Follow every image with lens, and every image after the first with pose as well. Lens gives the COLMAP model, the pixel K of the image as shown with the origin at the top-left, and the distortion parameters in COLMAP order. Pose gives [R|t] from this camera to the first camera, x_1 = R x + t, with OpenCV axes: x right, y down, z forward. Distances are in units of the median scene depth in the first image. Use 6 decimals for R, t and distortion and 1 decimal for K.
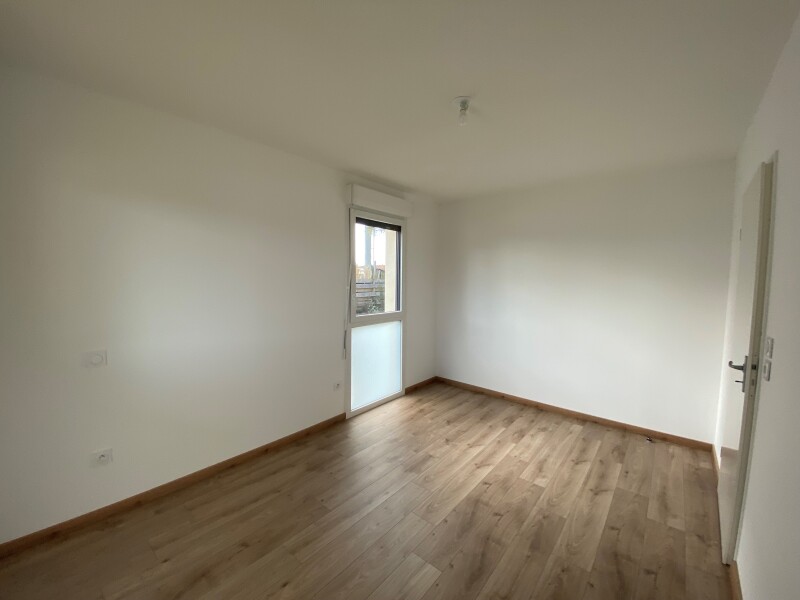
lens RADIAL K [[319.0, 0, 396.3], [0, 319.0, 300.2], [0, 0, 1]] dist [0.025184, -0.020022]
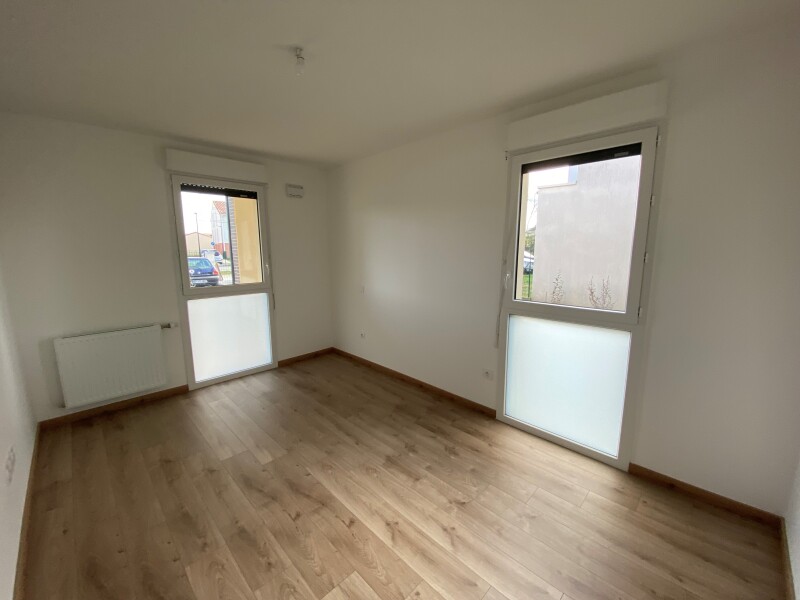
lens RADIAL K [[319.0, 0, 396.3], [0, 319.0, 300.2], [0, 0, 1]] dist [0.025184, -0.020022]
pose [[-0.066956, 0.151675, -0.986160, 0.969466], [-0.071738, 0.985088, 0.156381, -0.072020], [0.995174, 0.081216, -0.055077, 1.139121]]
